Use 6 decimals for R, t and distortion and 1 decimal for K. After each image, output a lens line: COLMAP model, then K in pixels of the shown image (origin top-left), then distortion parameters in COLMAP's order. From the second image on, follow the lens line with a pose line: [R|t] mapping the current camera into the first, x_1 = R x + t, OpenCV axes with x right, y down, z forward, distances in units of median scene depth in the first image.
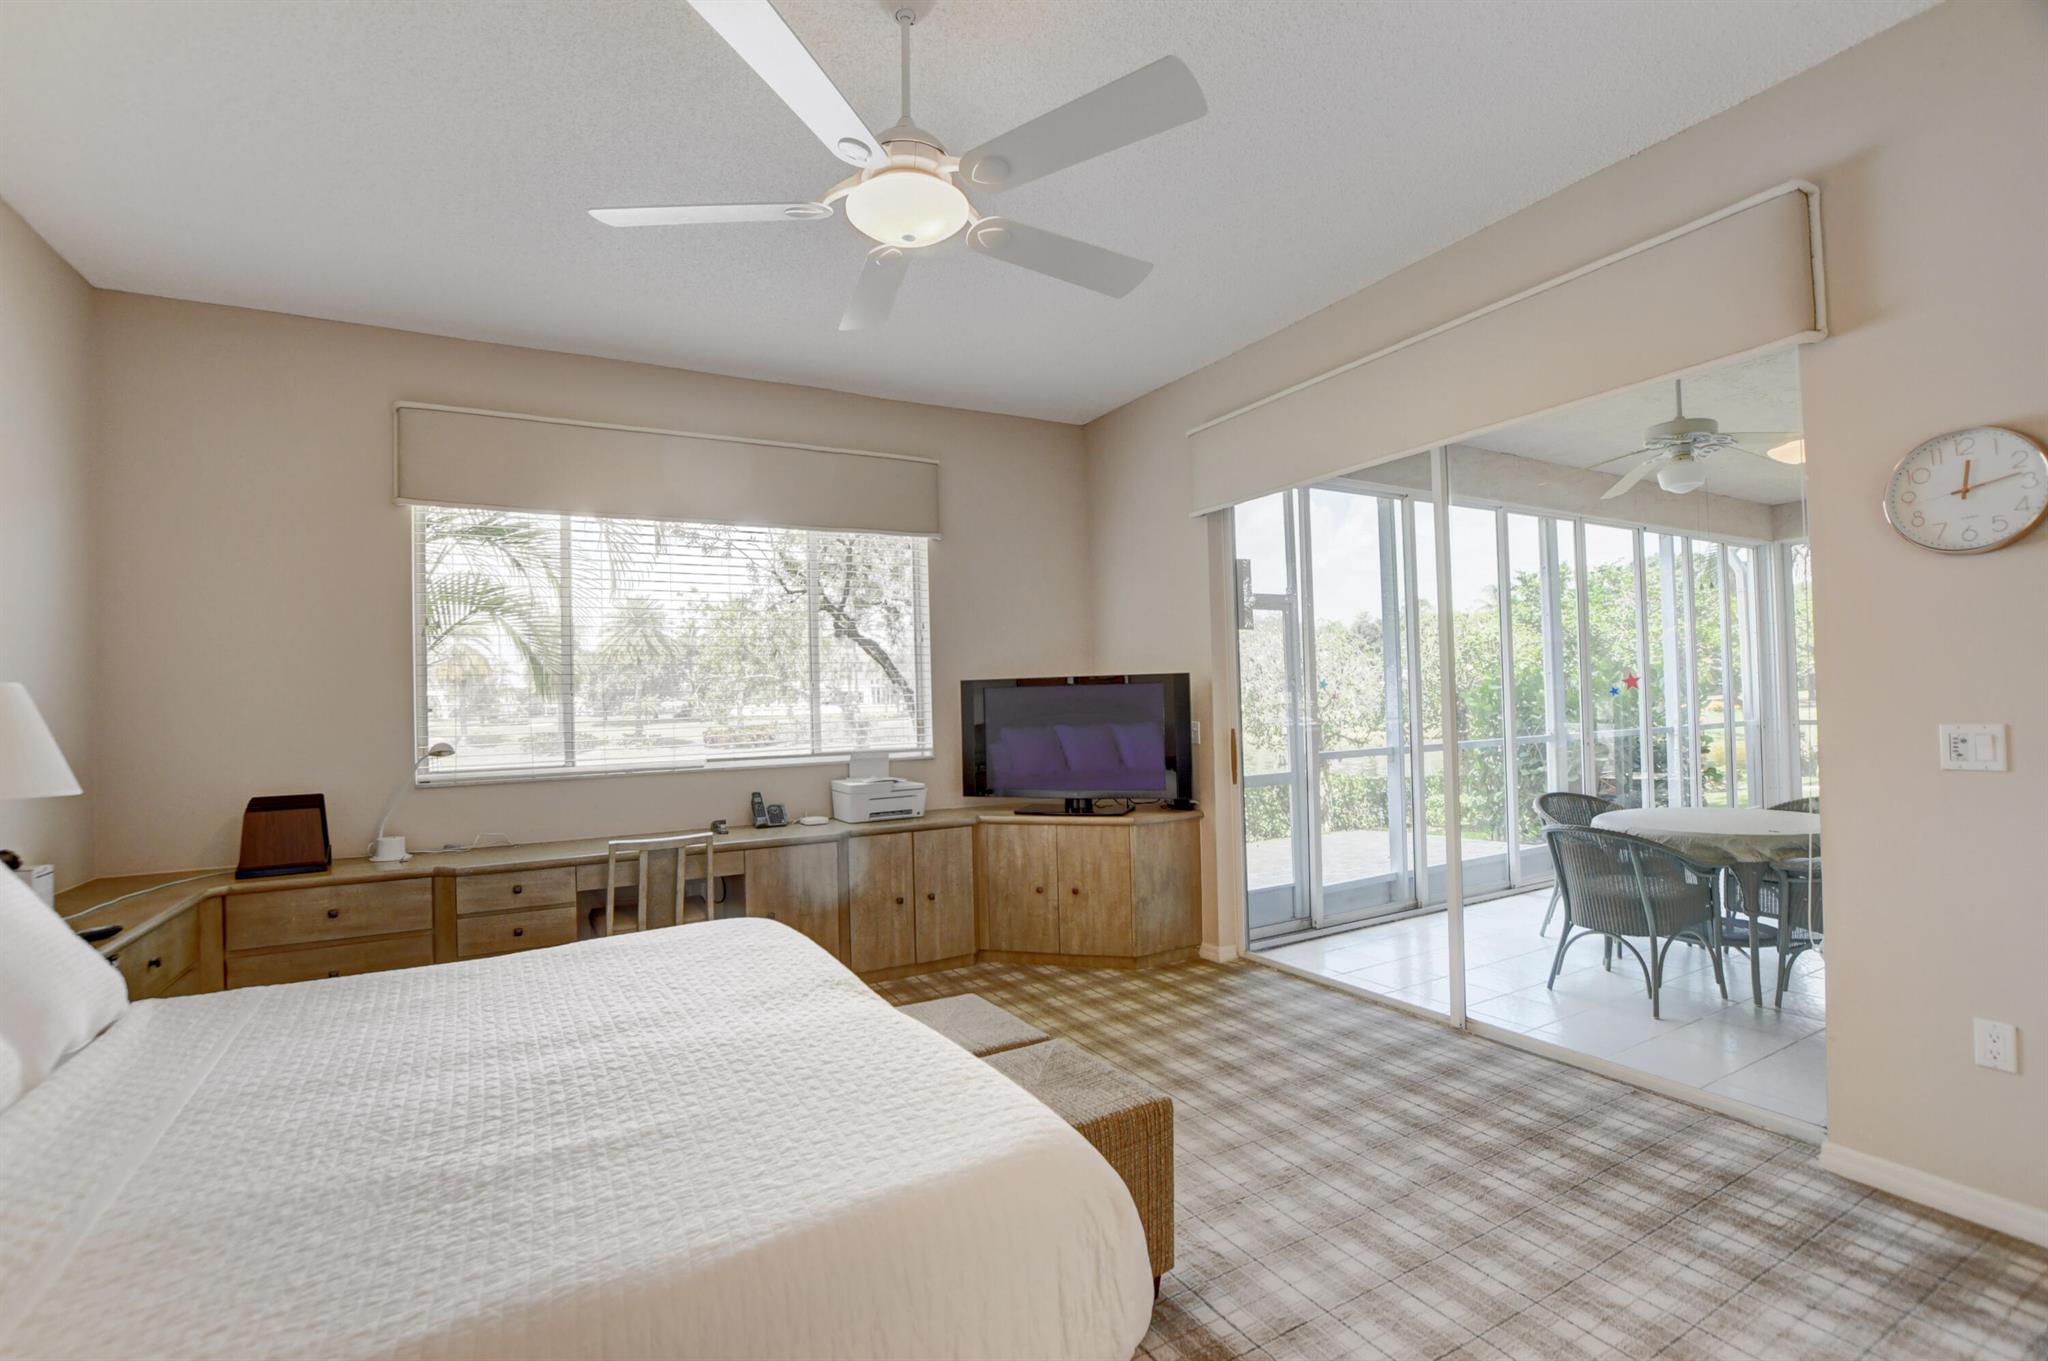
lens RADIAL K [[901.7, 0, 1018.9], [0, 901.7, 683.5], [0, 0, 1]] dist [-0.023935, 0.000092]
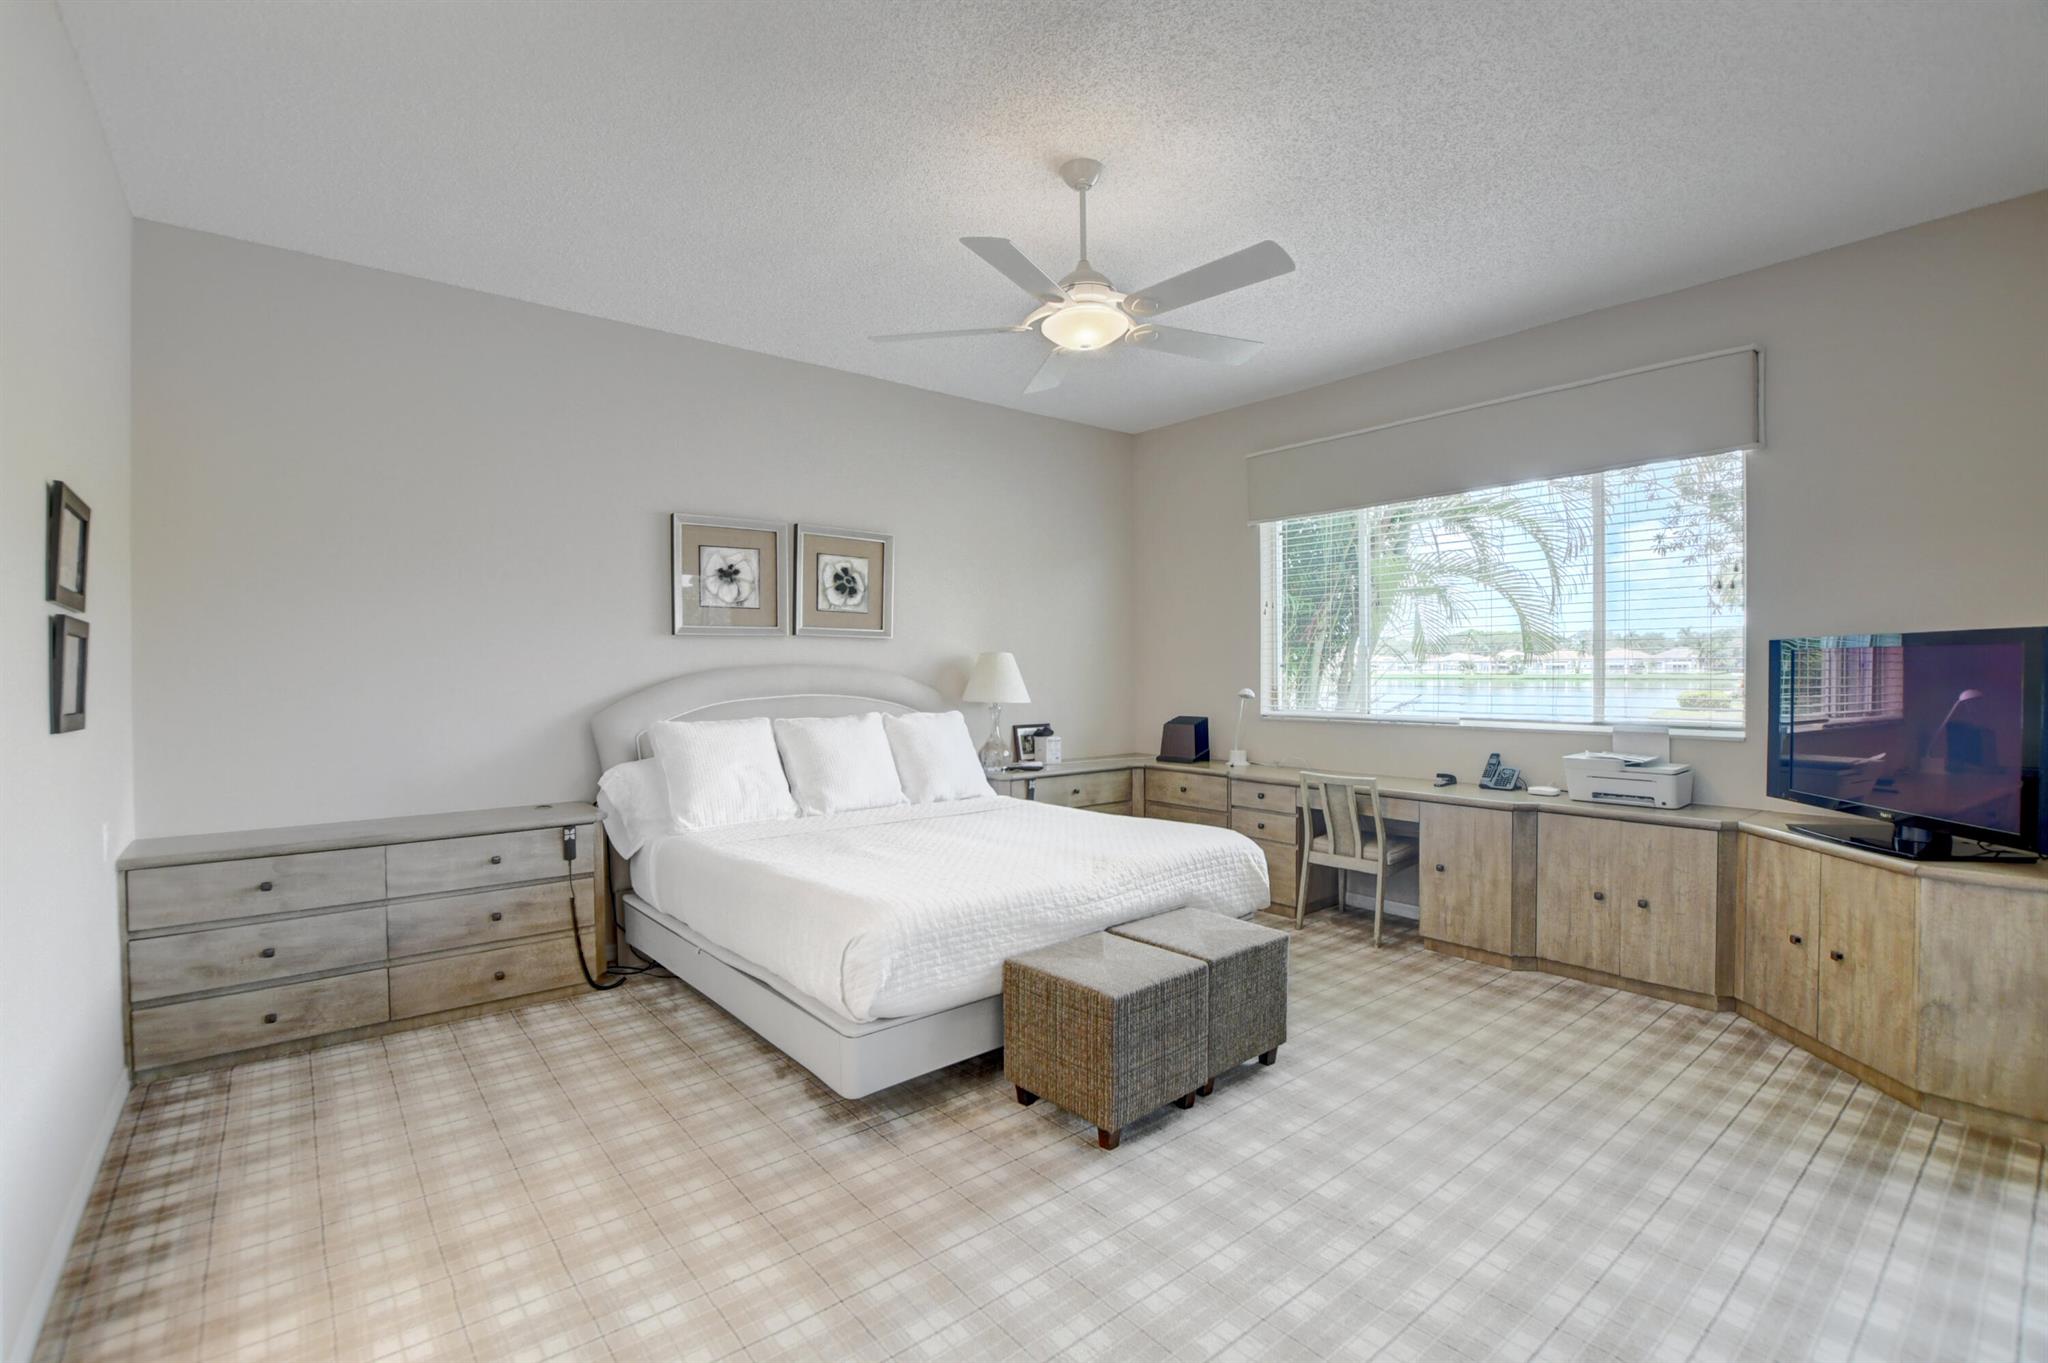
lens RADIAL K [[901.7, 0, 1015.9], [0, 901.7, 683.1], [0, 0, 1]] dist [-0.023935, 0.000092]
pose [[0.173590, 0.034939, -0.984198, 0.598689], [0.016202, 0.999134, 0.038326, -0.005594], [0.984685, -0.022599, 0.172874, 0.299590]]
